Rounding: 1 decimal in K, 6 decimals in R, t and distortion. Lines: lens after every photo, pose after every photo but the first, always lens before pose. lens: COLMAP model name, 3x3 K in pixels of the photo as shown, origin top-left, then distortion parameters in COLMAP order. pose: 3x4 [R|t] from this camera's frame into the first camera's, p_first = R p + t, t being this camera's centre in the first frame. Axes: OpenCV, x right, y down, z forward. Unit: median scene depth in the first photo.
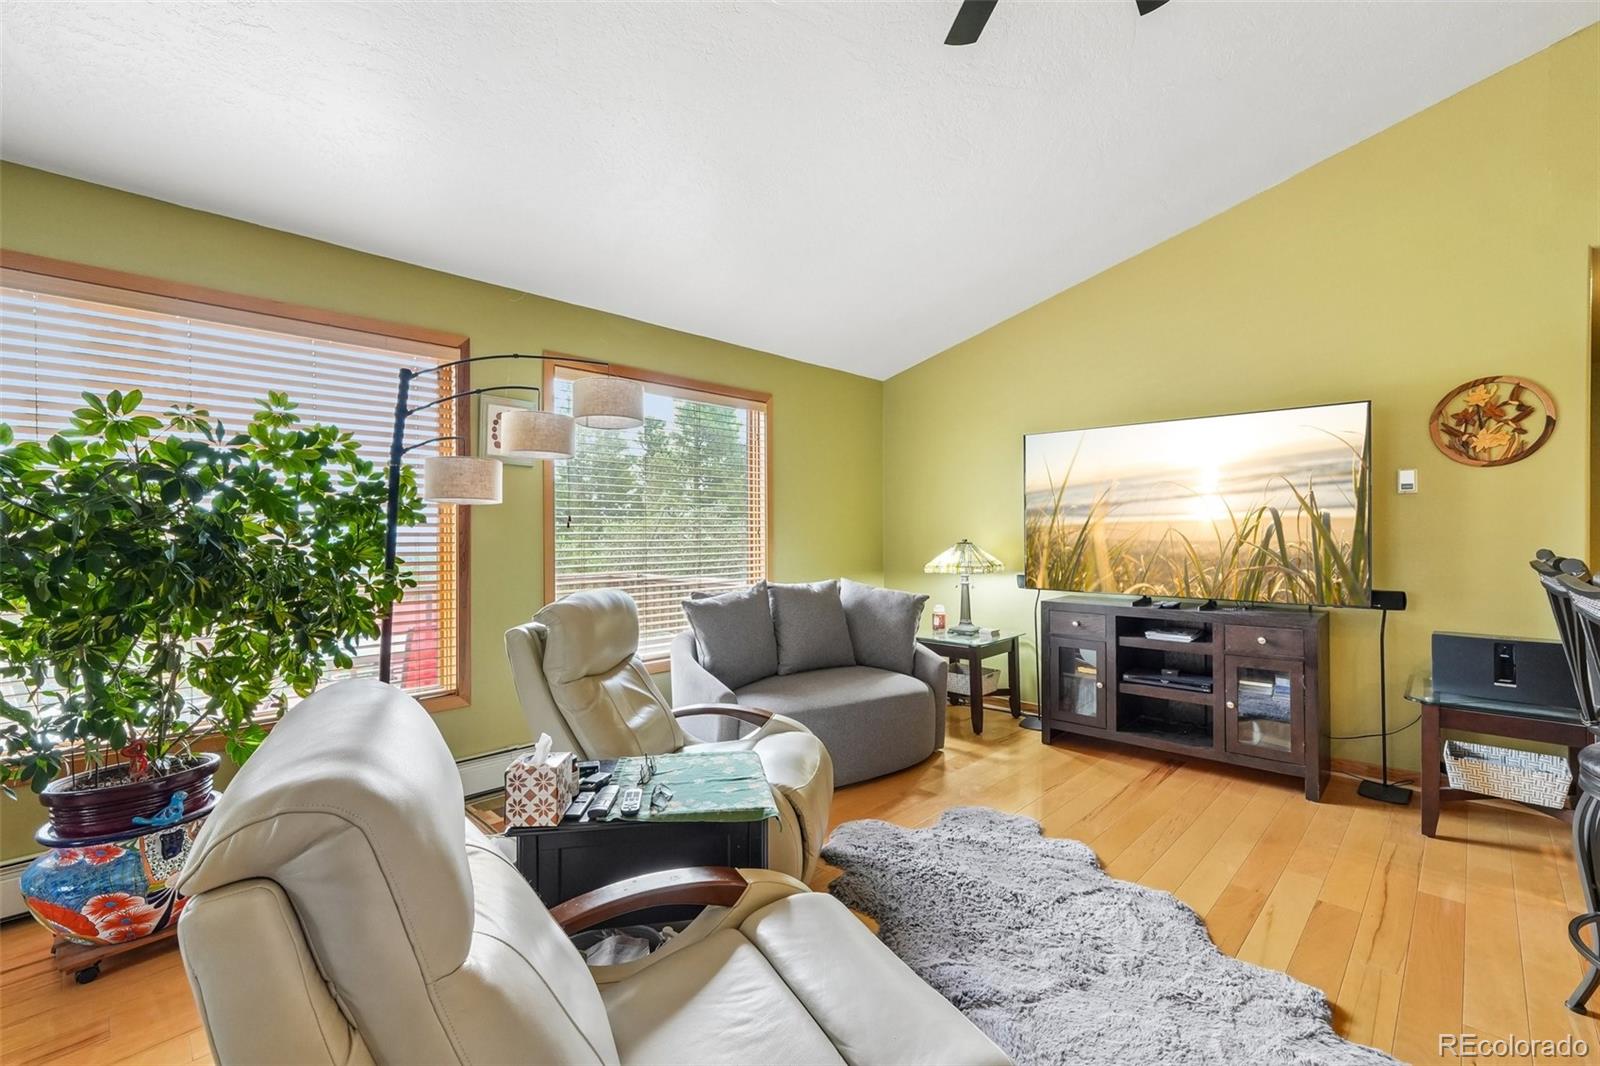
lens RADIAL K [[687.0, 0, 816.1], [0, 687.0, 535.1], [0, 0, 1]] dist [0.000869, 0.000743]
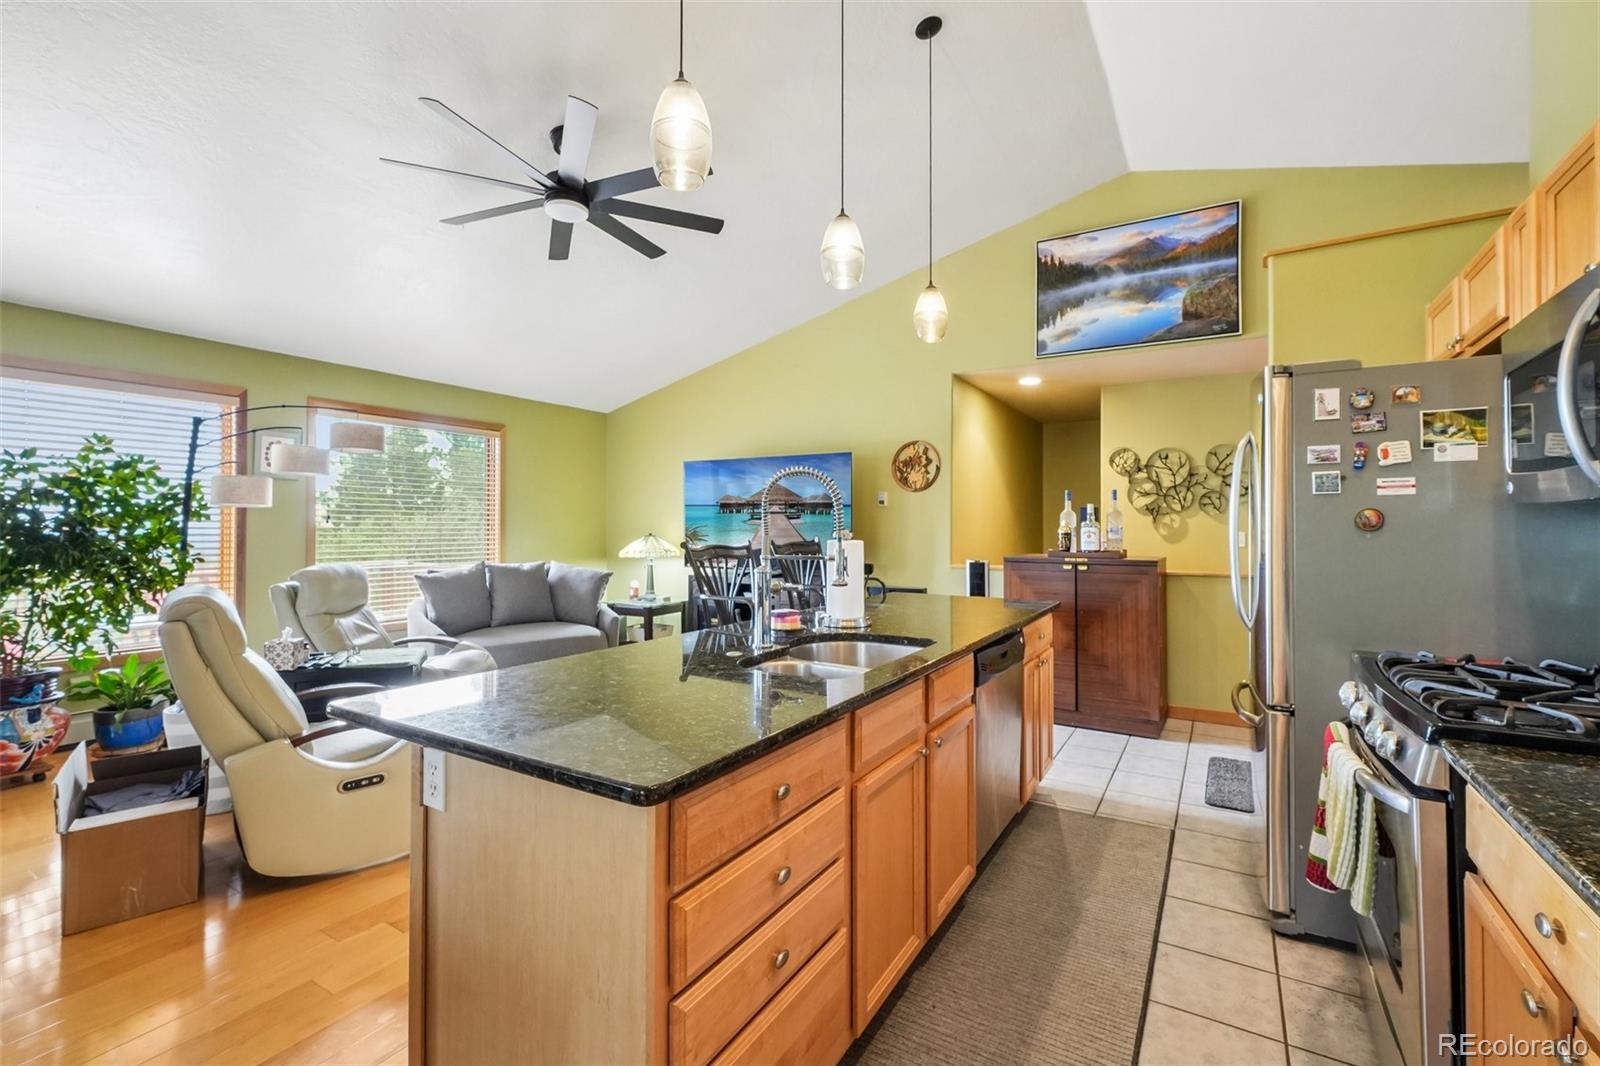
lens RADIAL K [[687.0, 0, 802.9], [0, 687.0, 518.4], [0, 0, 1]] dist [0.000869, 0.000743]
pose [[0.976423, 0.006954, 0.215756, 0.327510], [-0.002956, 0.999818, -0.018846, 0.002266], [-0.215848, 0.017764, 0.976265, -0.662332]]
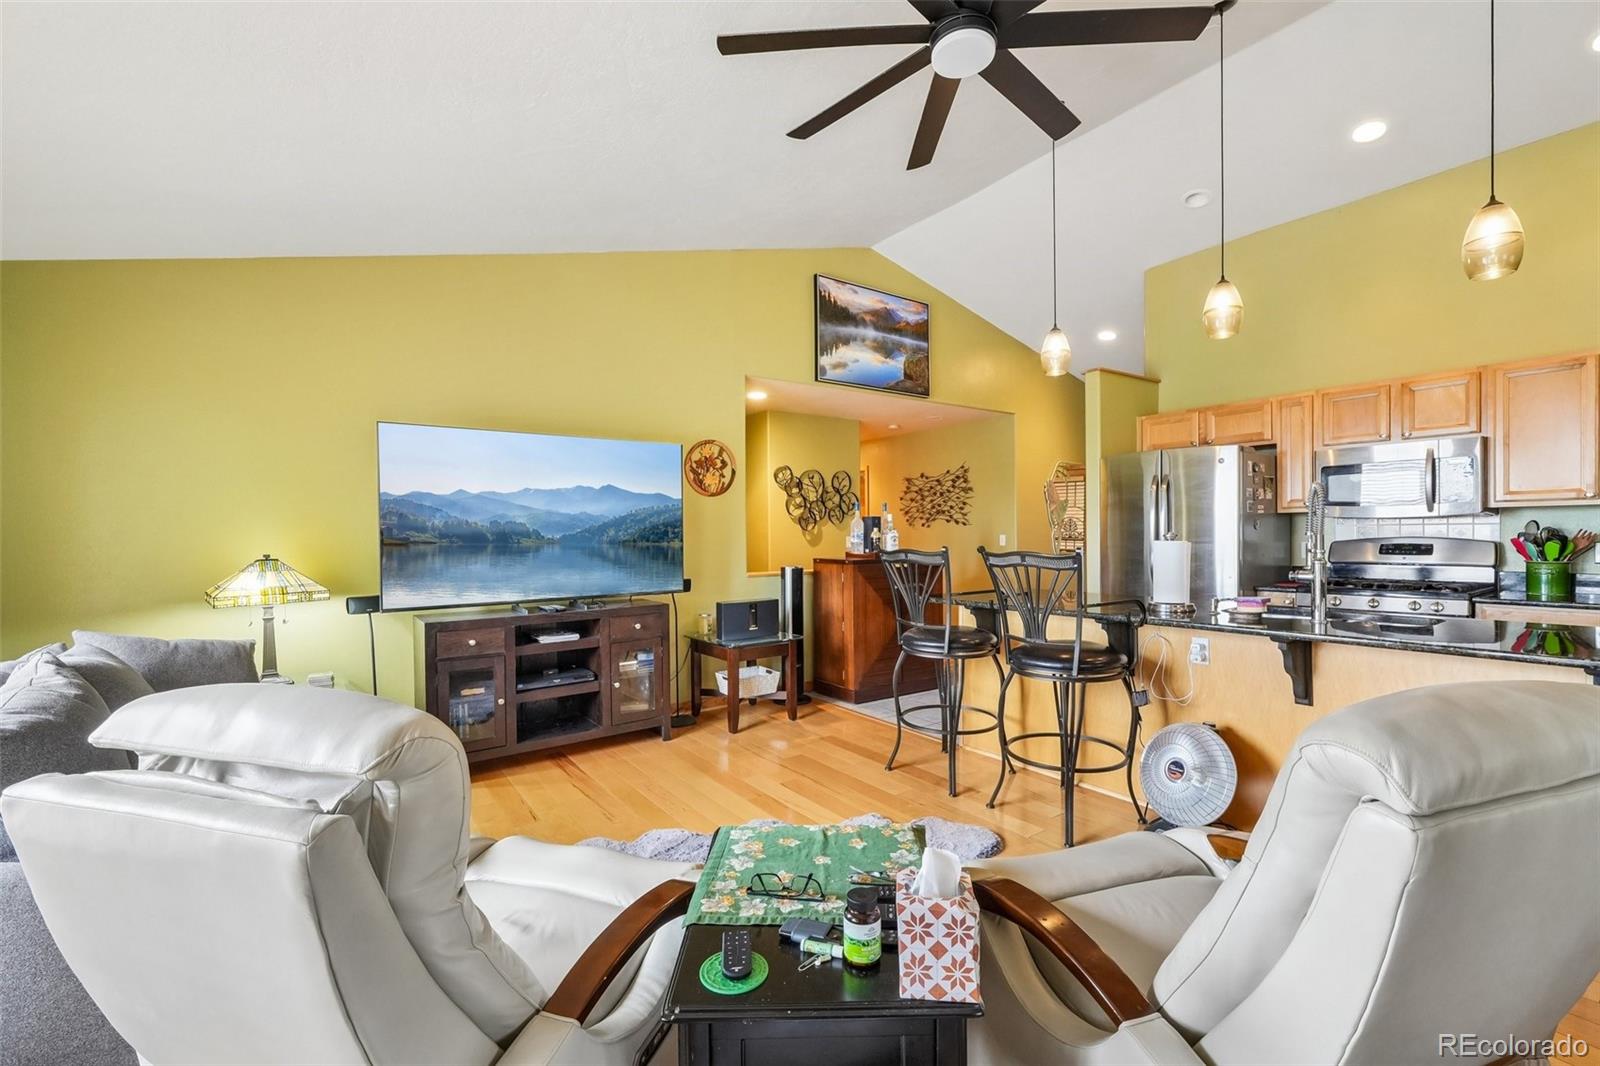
lens RADIAL K [[687.0, 0, 794.4], [0, 687.0, 539.9], [0, 0, 1]] dist [0.000869, 0.000743]
pose [[0.185501, -0.008043, 0.982611, -0.557179], [0.018207, 0.999823, 0.004746, -0.002721], [-0.982475, 0.017010, 0.185615, 0.529027]]
